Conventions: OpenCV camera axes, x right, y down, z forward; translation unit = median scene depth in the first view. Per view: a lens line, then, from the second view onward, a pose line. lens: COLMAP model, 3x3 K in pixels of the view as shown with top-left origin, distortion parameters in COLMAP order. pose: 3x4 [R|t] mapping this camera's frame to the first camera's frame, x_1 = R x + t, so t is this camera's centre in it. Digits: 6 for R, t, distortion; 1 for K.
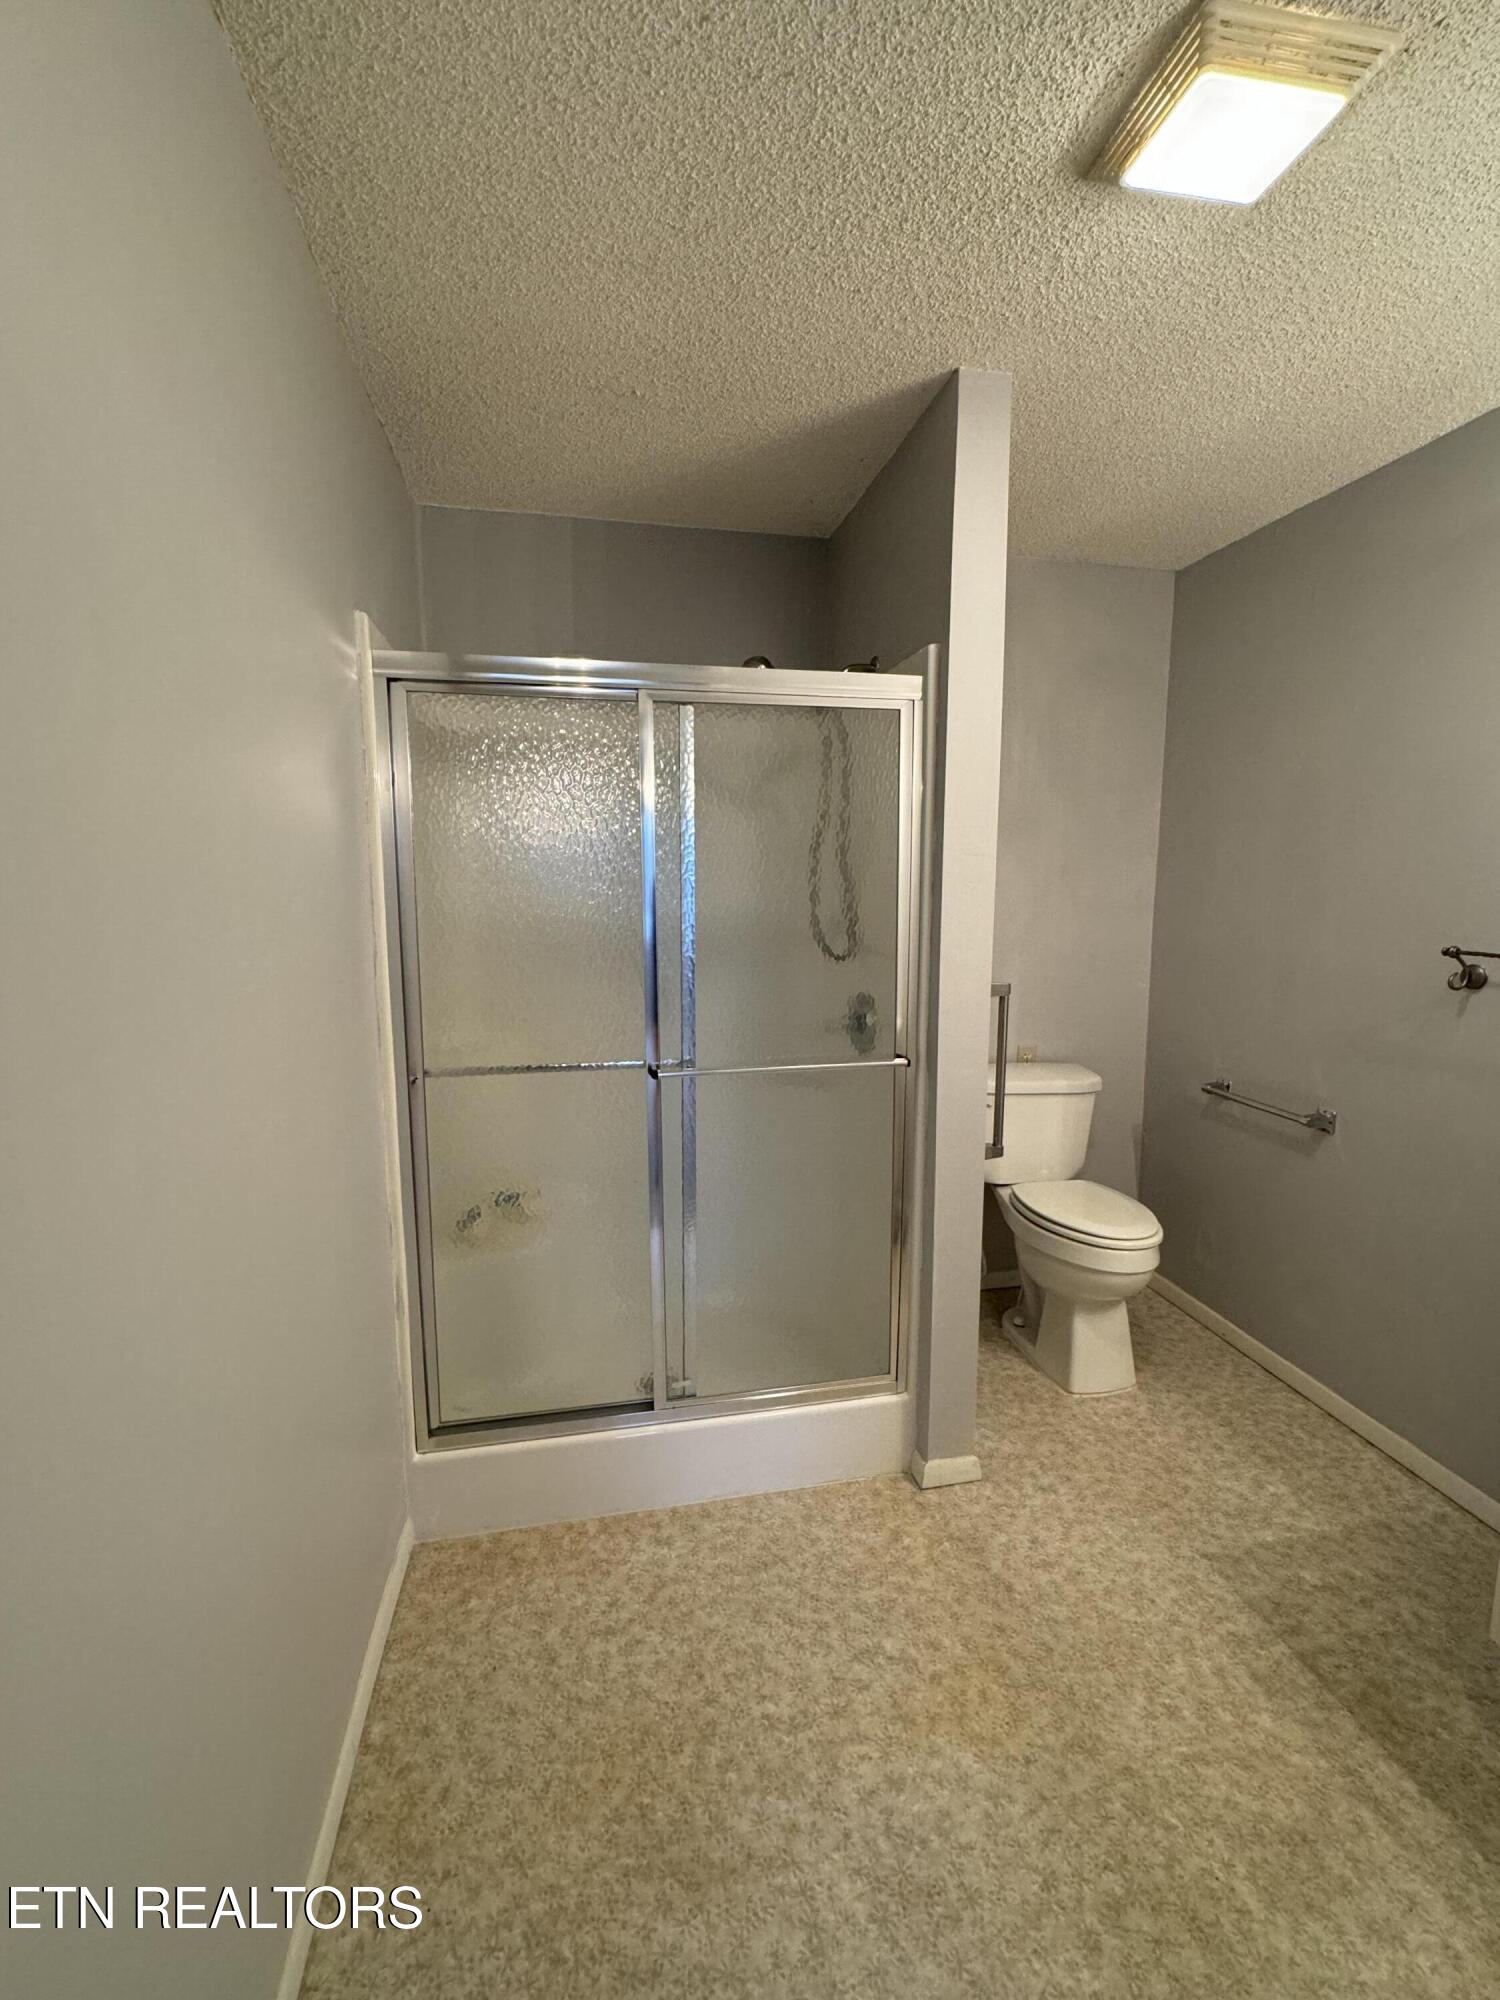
lens RADIAL K [[888.5, 0, 757.8], [0, 888.5, 1000.4], [0, 0, 1]] dist [-0.000964, 0.000868]
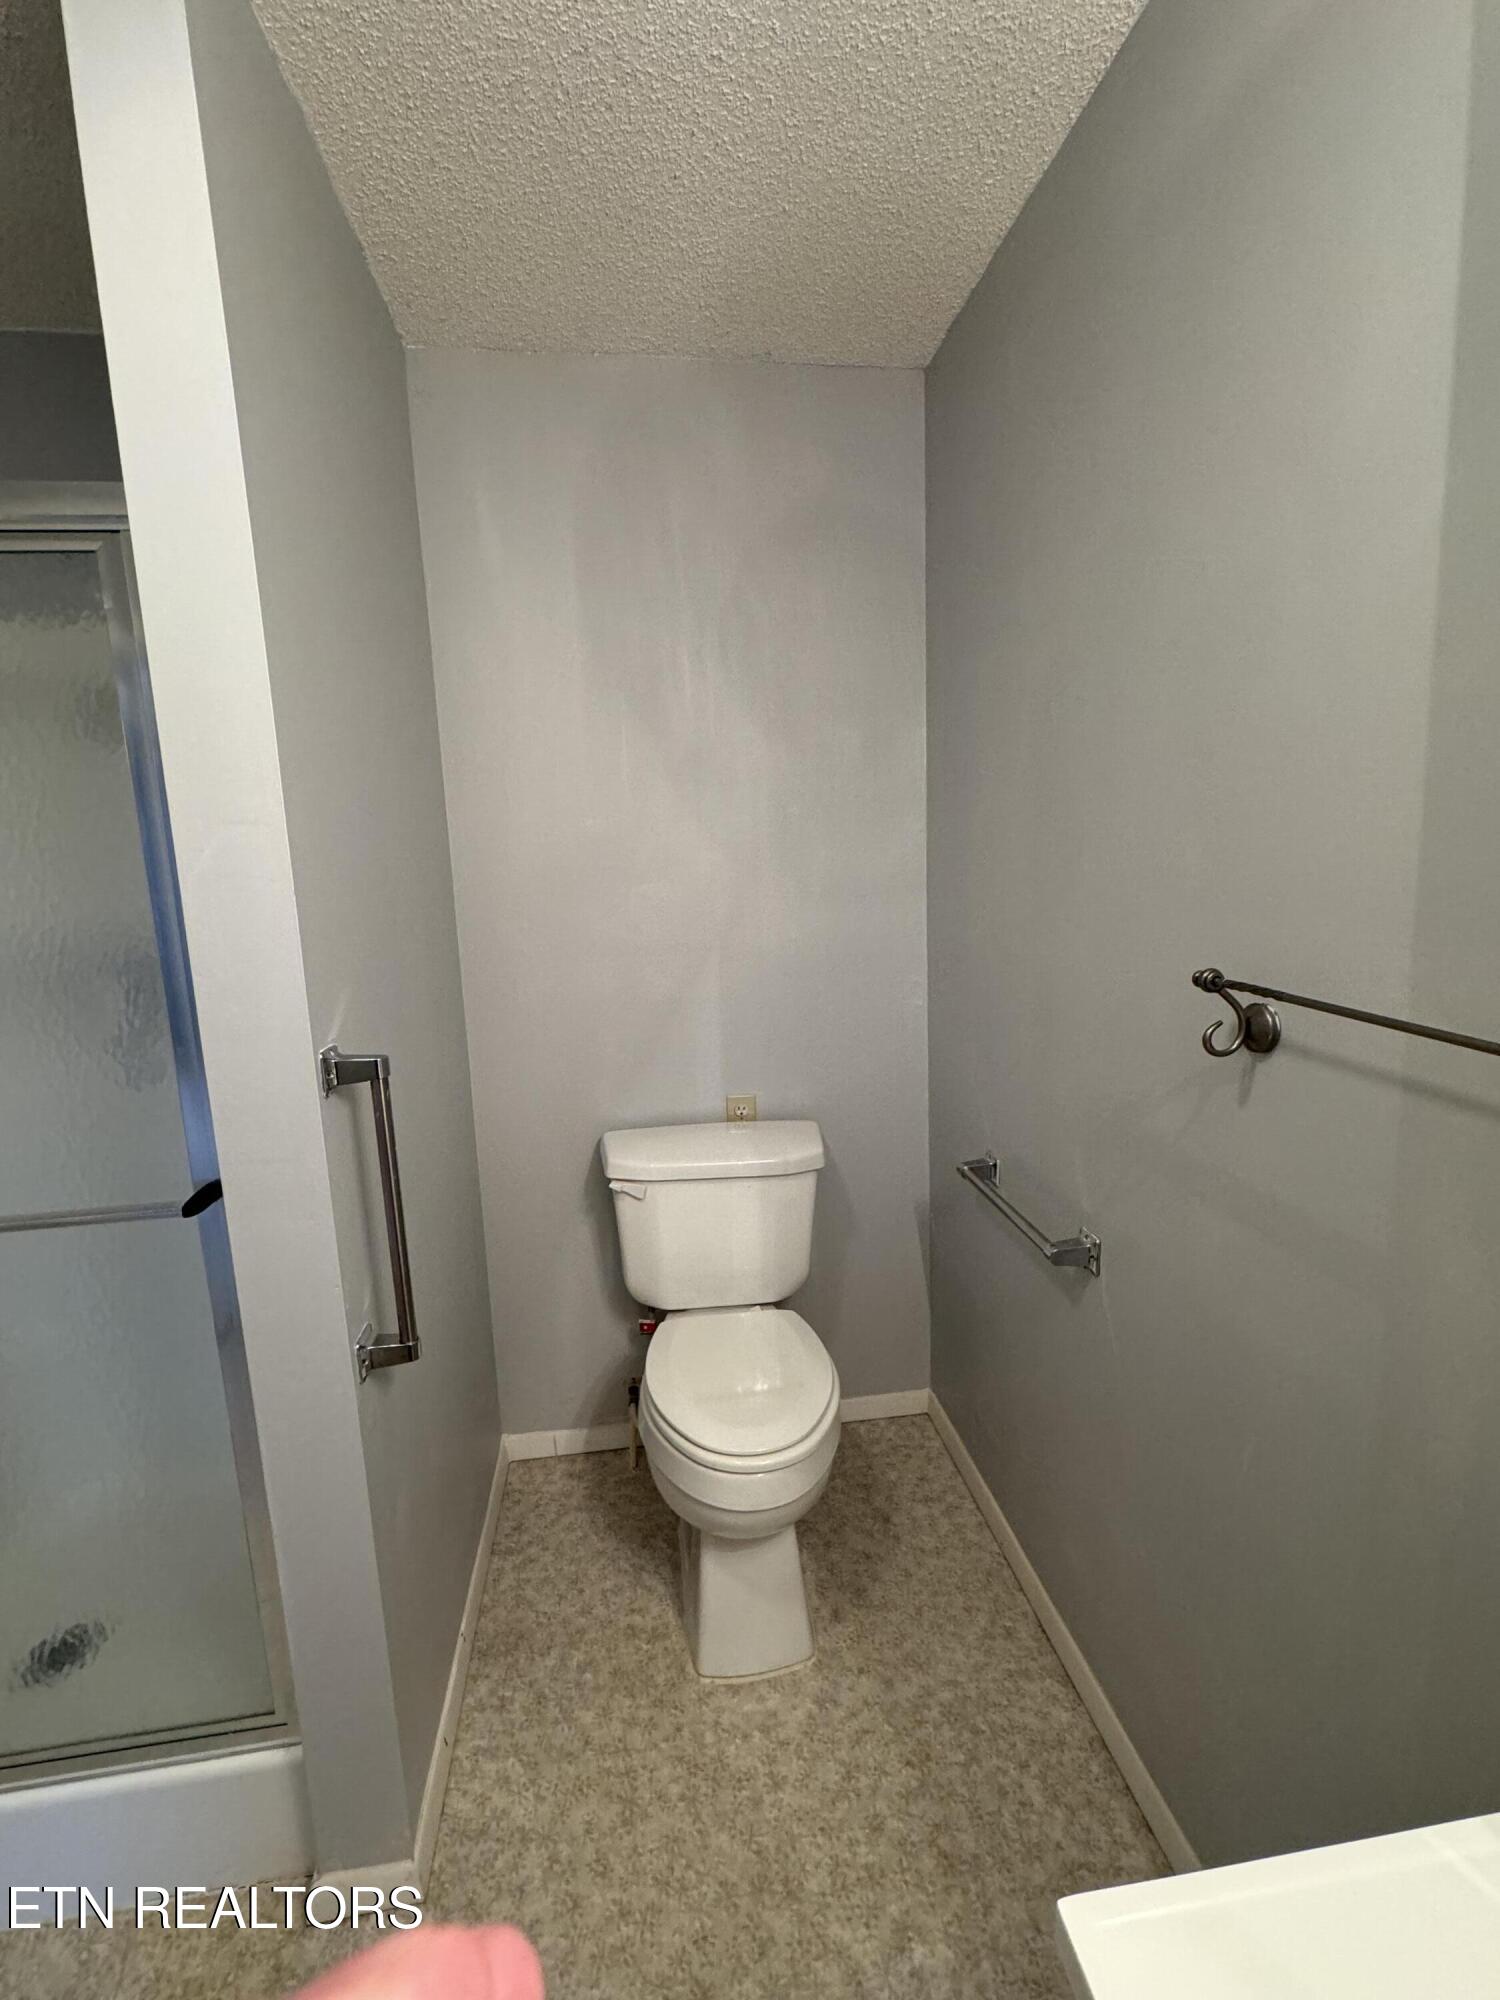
lens RADIAL K [[888.5, 0, 757.8], [0, 888.5, 1000.4], [0, 0, 1]] dist [-0.000964, 0.000868]
pose [[0.997103, -0.026014, -0.071481, 0.462655], [0.028202, 0.999159, 0.029771, -0.054095], [0.070646, -0.031701, 0.996998, 0.399469]]
